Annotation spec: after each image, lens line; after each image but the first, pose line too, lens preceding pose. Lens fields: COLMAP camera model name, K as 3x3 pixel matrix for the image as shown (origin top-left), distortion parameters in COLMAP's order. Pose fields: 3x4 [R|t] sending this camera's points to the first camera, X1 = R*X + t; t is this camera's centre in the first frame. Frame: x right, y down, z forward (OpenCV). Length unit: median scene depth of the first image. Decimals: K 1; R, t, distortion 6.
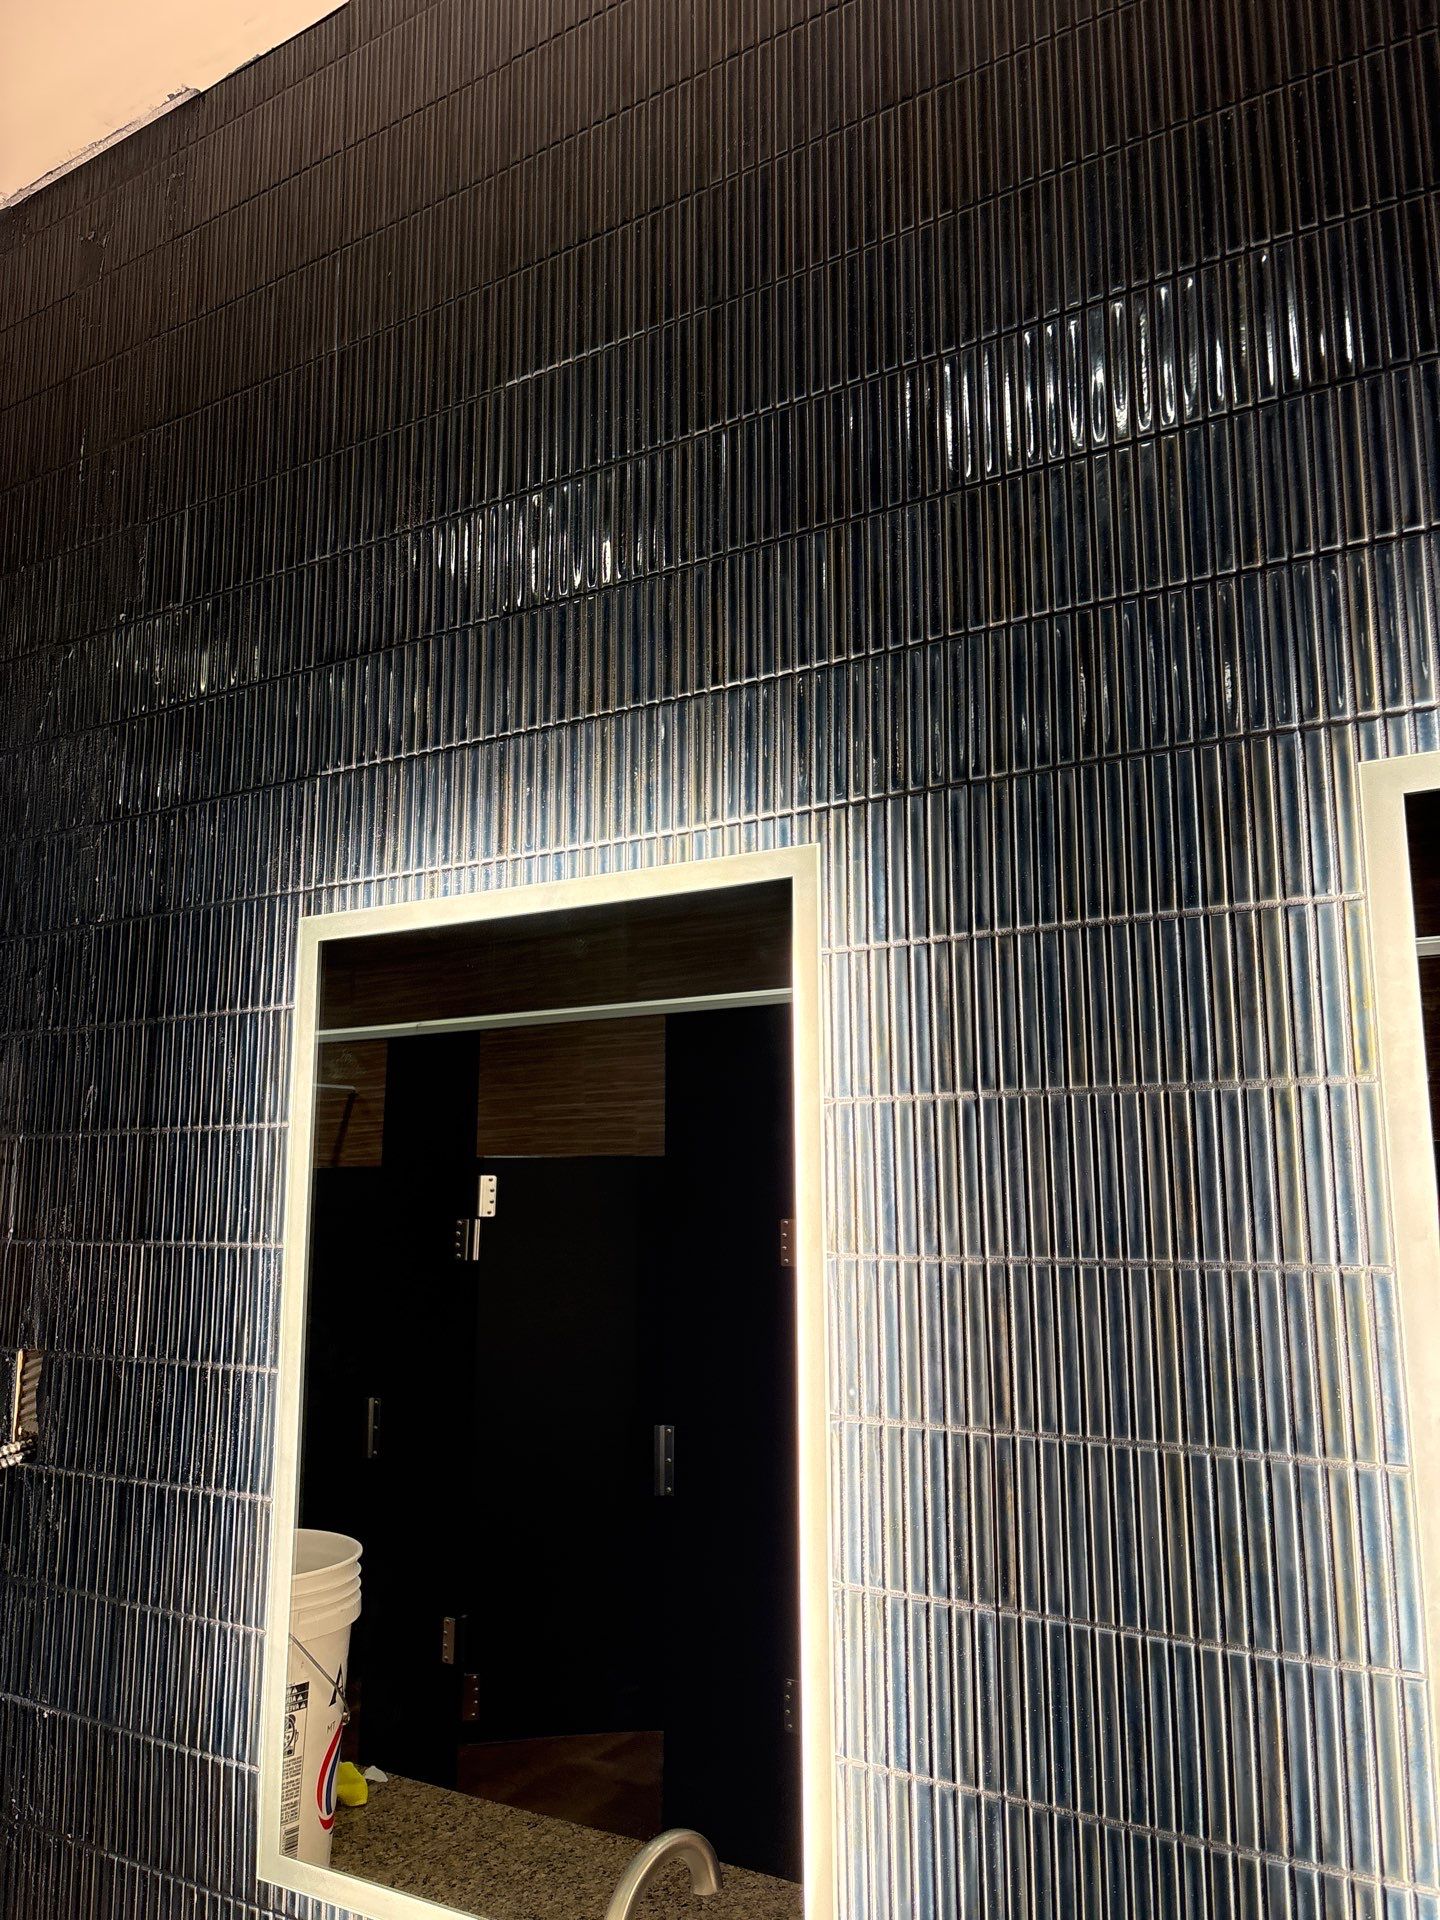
lens RADIAL K [[1466.0, 0, 720.0], [0, 1466.0, 960.0], [0, 0, 1]] dist [0.010942, 0.000968]
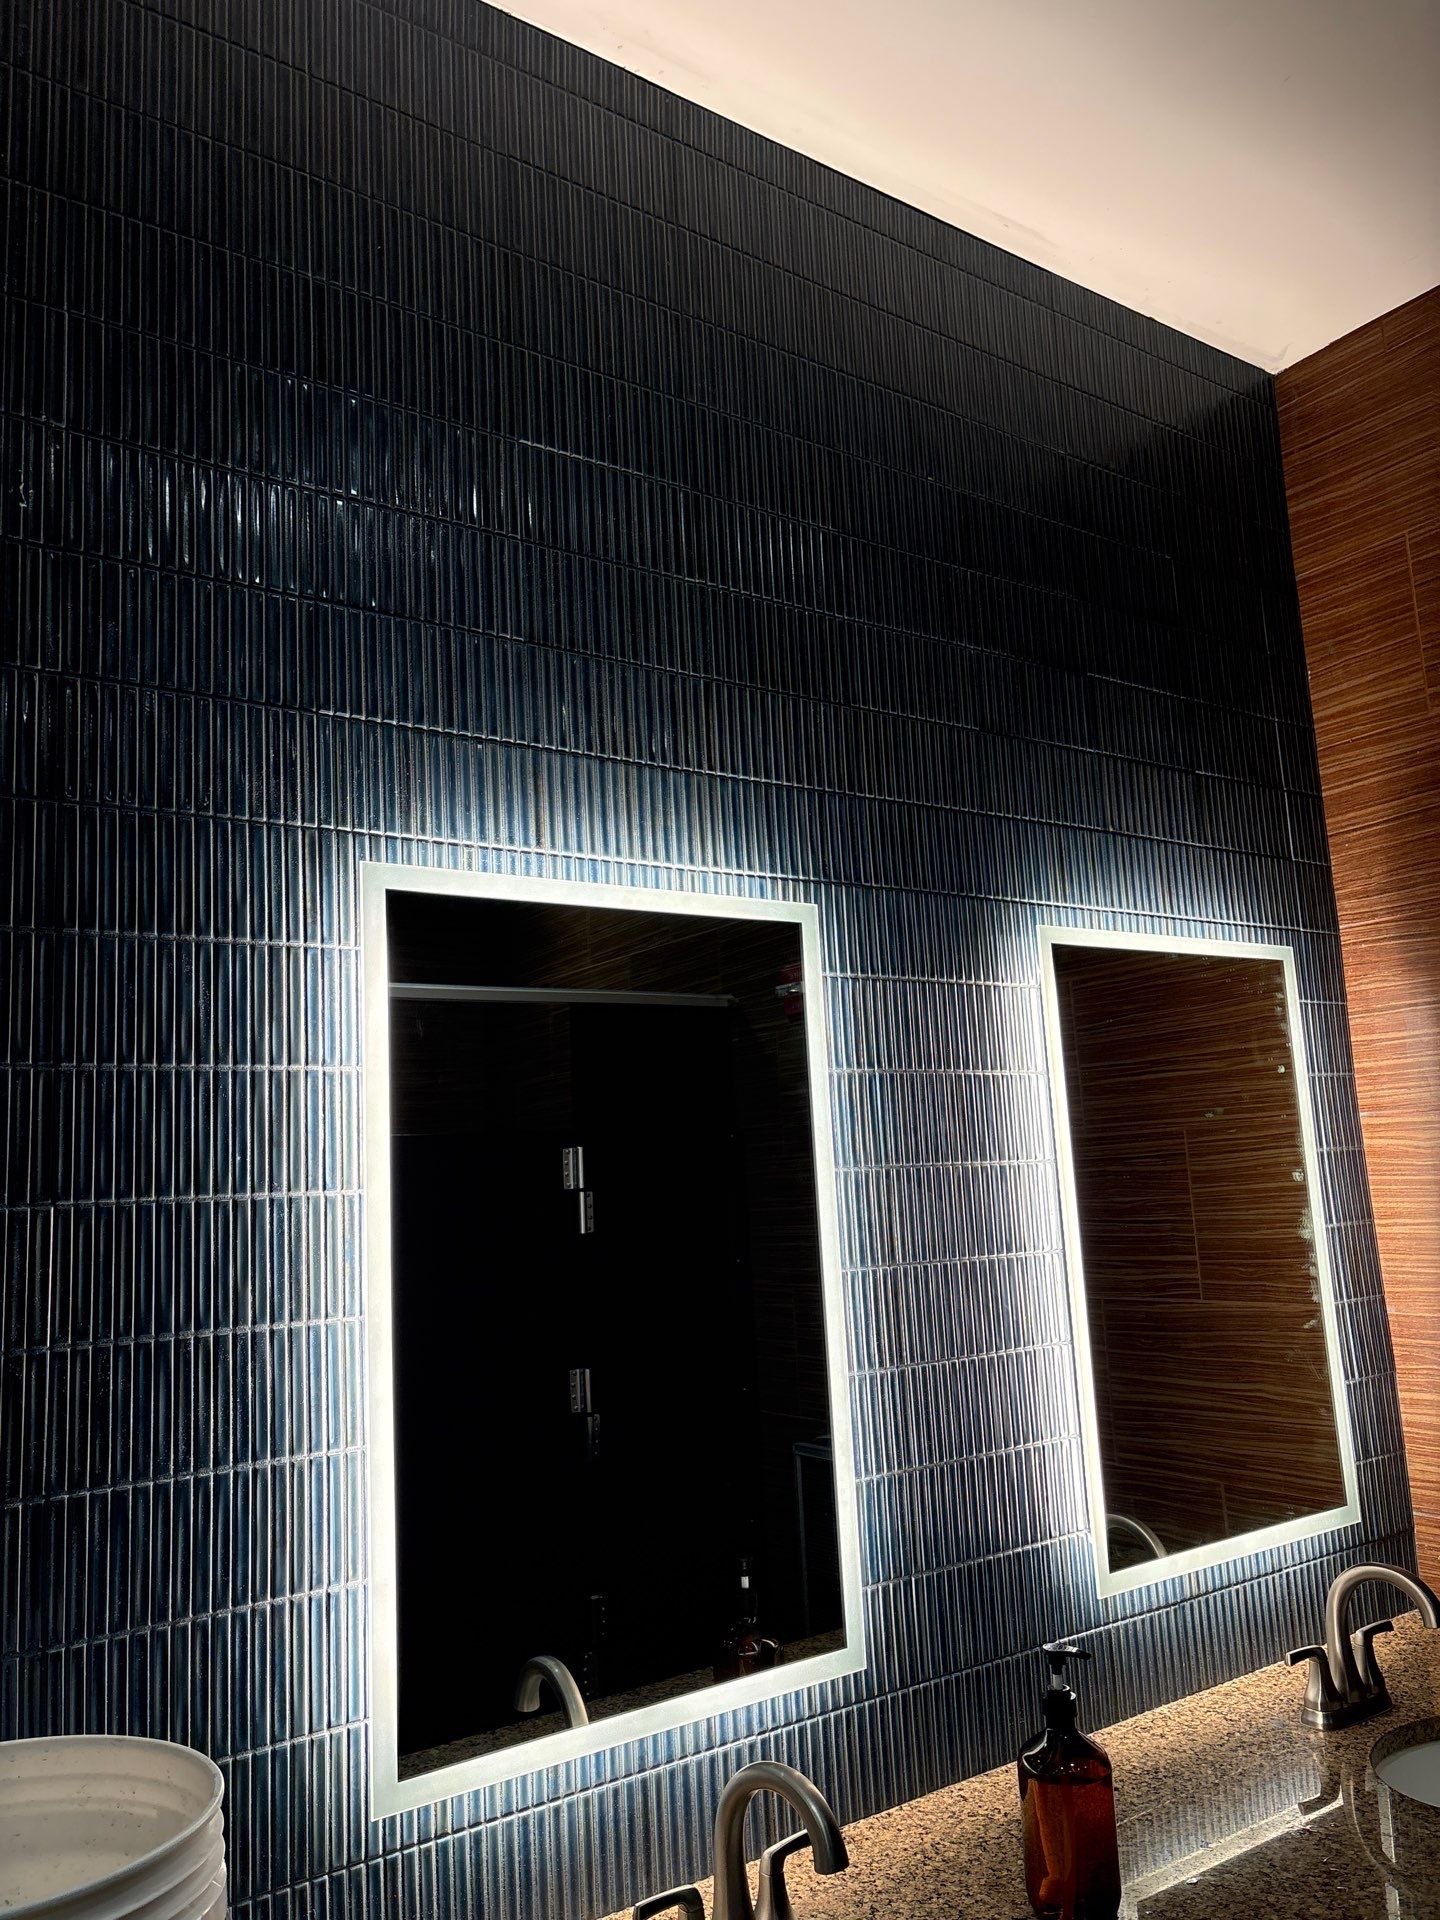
lens RADIAL K [[1466.0, 0, 720.0], [0, 1466.0, 960.0], [0, 0, 1]] dist [0.010942, 0.000968]
pose [[0.376625, 0.129824, 0.917224, -1.106836], [-0.098101, 0.990153, -0.099865, 0.114286], [-0.921157, -0.052369, 0.385652, 0.393280]]
